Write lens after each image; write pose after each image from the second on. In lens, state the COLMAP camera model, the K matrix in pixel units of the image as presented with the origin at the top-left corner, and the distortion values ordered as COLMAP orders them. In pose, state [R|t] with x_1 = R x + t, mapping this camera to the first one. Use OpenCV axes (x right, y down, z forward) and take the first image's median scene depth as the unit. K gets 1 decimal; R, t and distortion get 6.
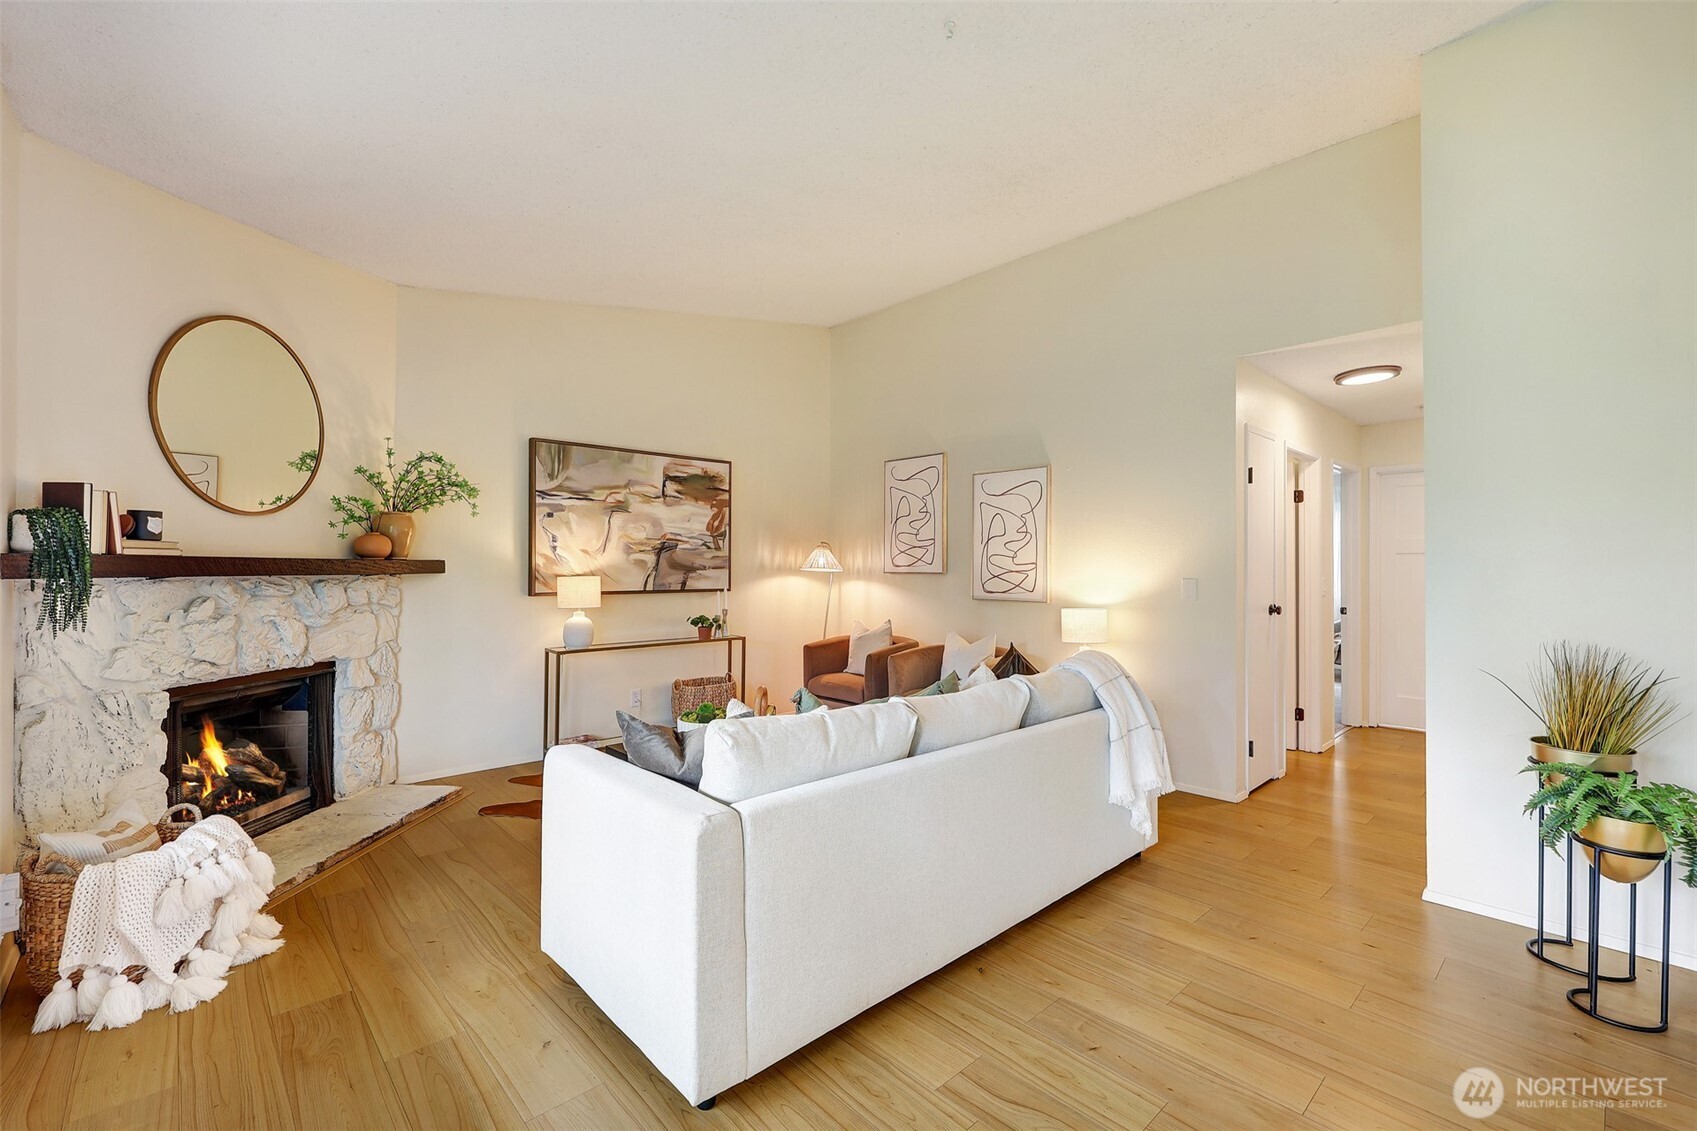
lens RADIAL K [[717.2, 0, 831.5], [0, 717.2, 567.9], [0, 0, 1]] dist [-0.027525, -0.000939]
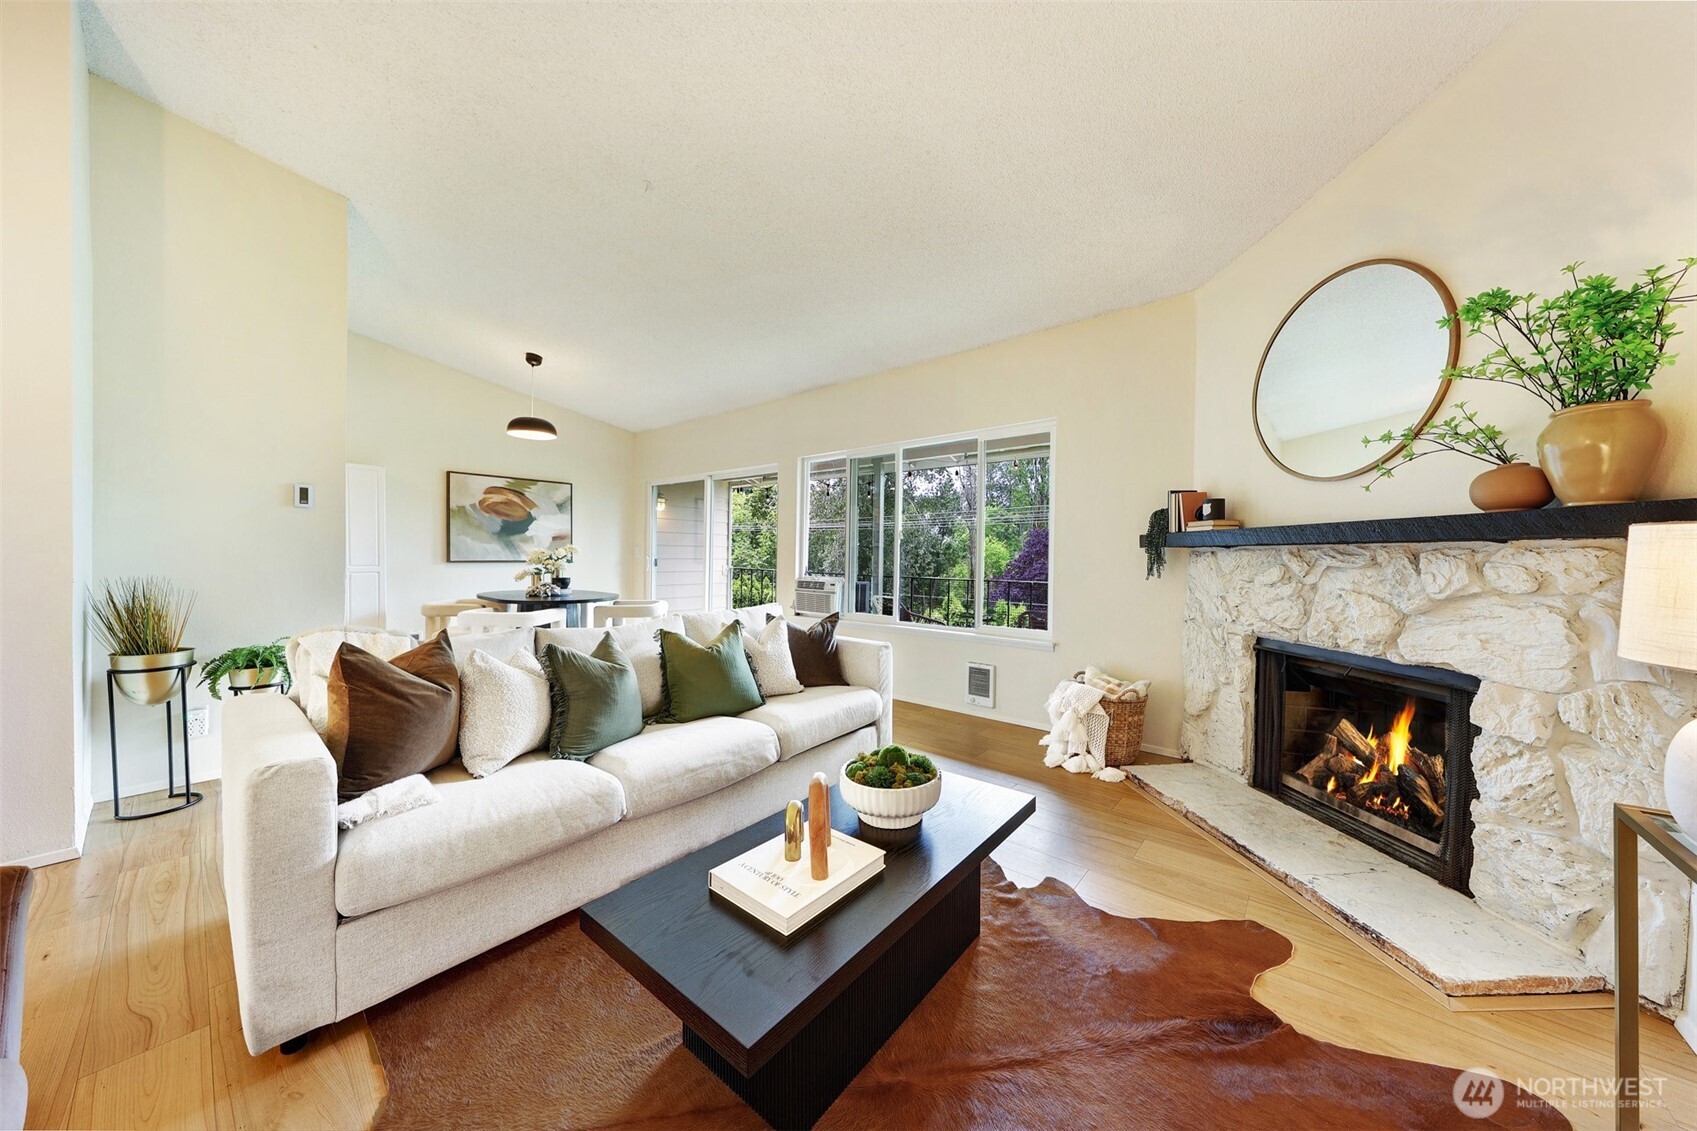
lens RADIAL K [[560.9, 0, 841.6], [0, 560.9, 565.1], [0, 0, 1]] dist [0.001127, -0.000533]
pose [[-0.992579, -0.011569, -0.121046, -0.054835], [-0.013261, 0.999825, 0.013189, 0.024012], [0.120873, 0.014696, -0.992559, 1.069457]]
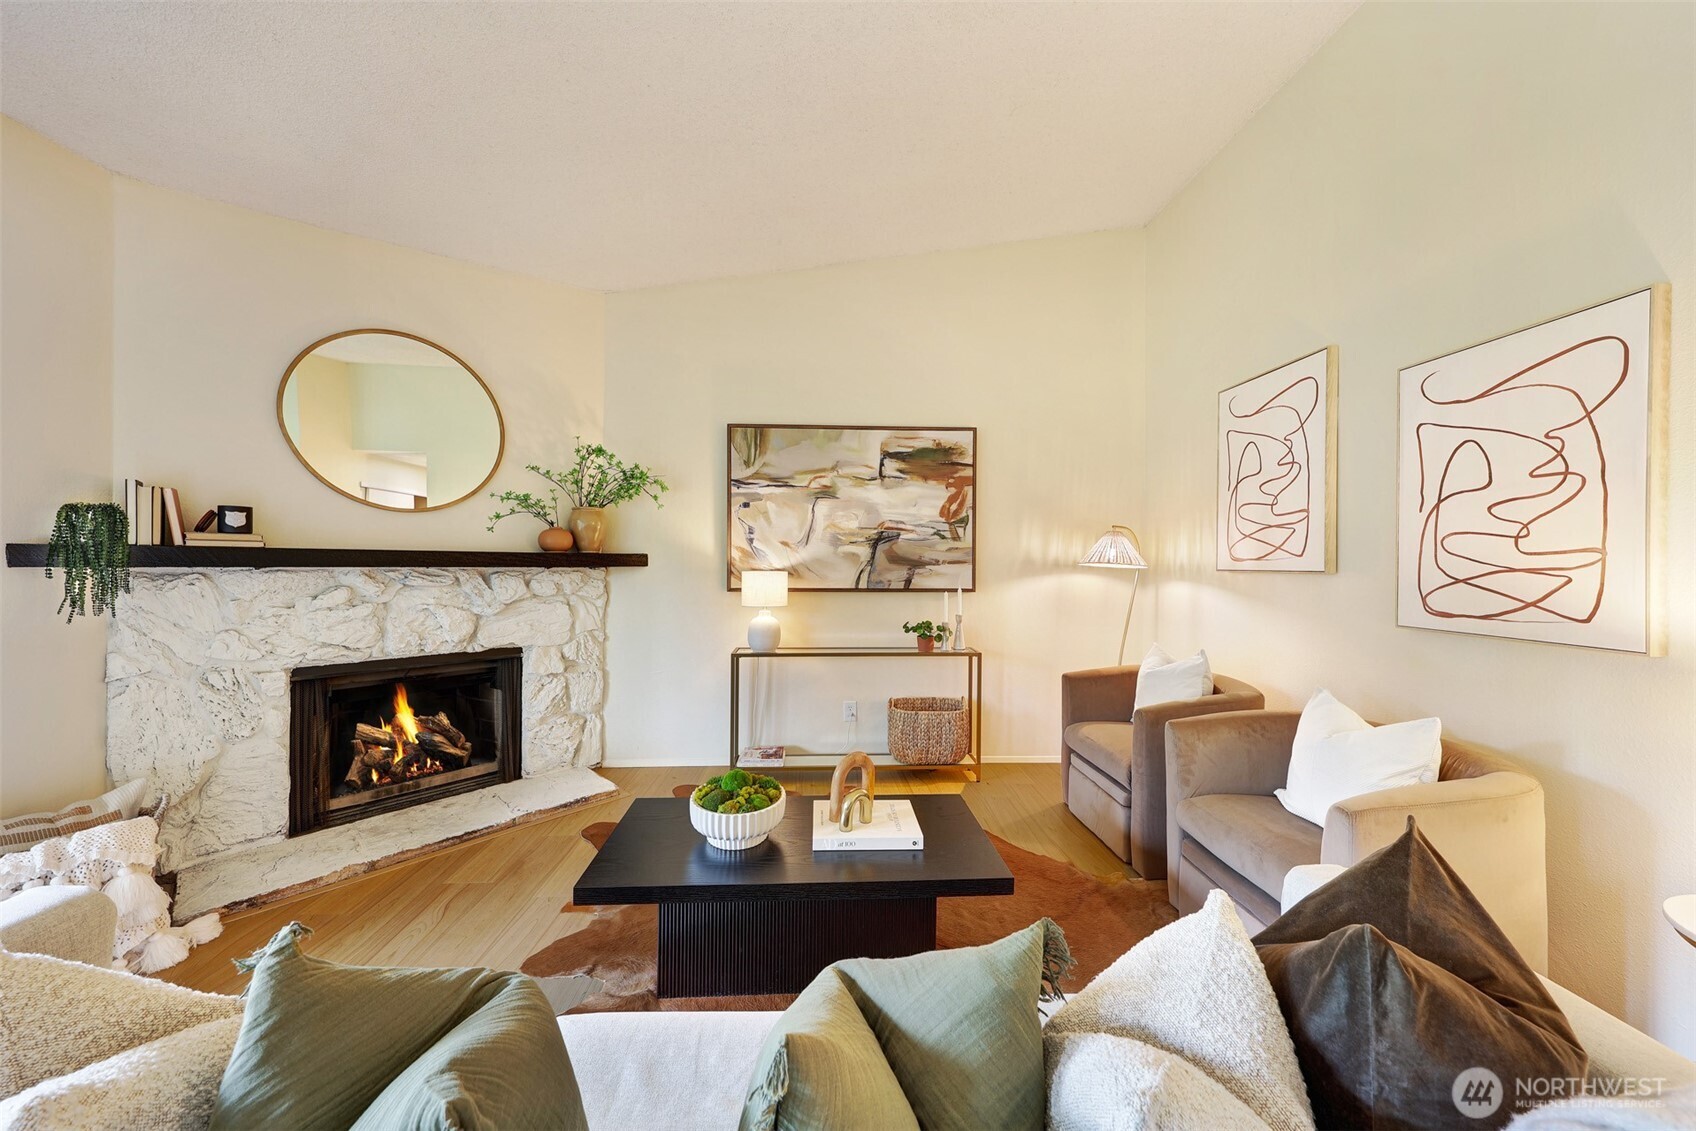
lens RADIAL K [[560.6, 0, 837.1], [0, 560.6, 562.8], [0, 0, 1]] dist [0.001127, -0.000533]
pose [[0.765470, 0.000938, -0.643471, 0.160426], [-0.003628, 0.999989, -0.002859, 0.002934], [0.643461, 0.004523, 0.765465, 0.490990]]
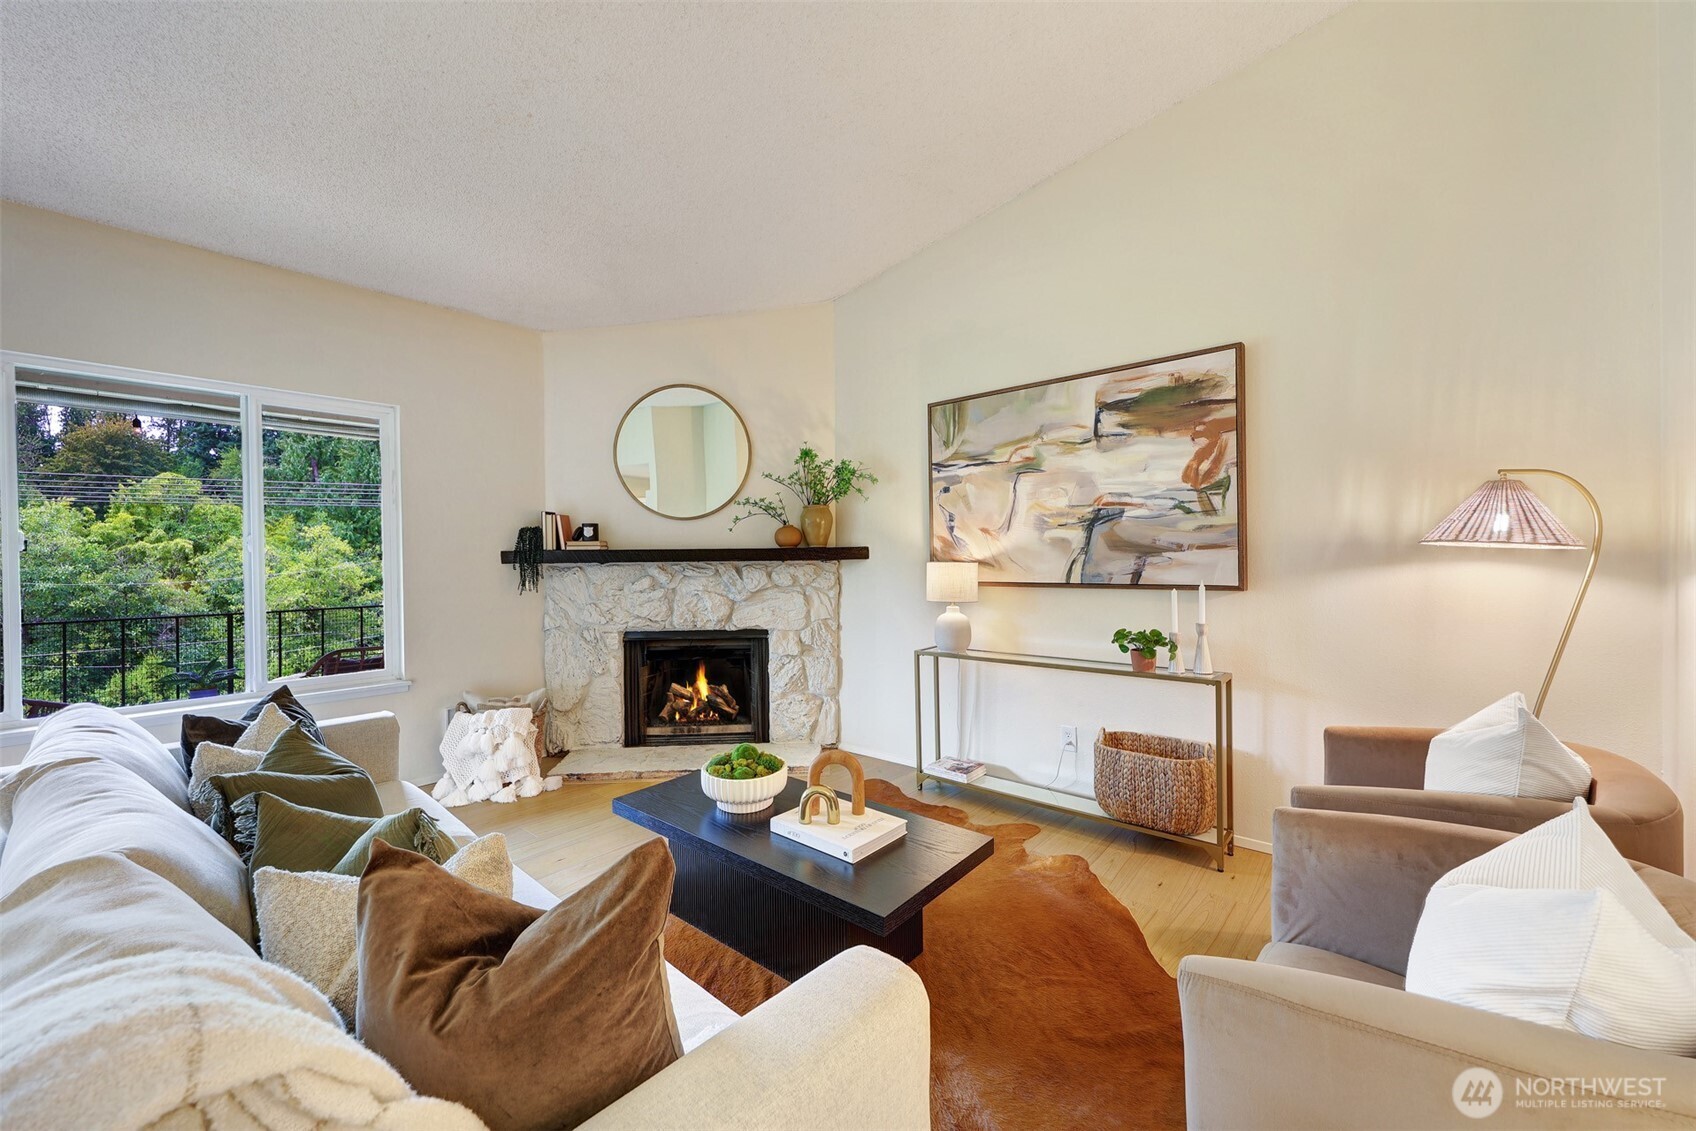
lens RADIAL K [[655.5, 0, 835.8], [0, 655.5, 561.8], [0, 0, 1]] dist [0.001196, -0.000103]
pose [[0.105957, 0.000019, -0.994371, 0.347297], [0.011799, 0.999930, 0.001276, 0.008233], [0.994301, -0.011868, 0.105949, 0.747930]]
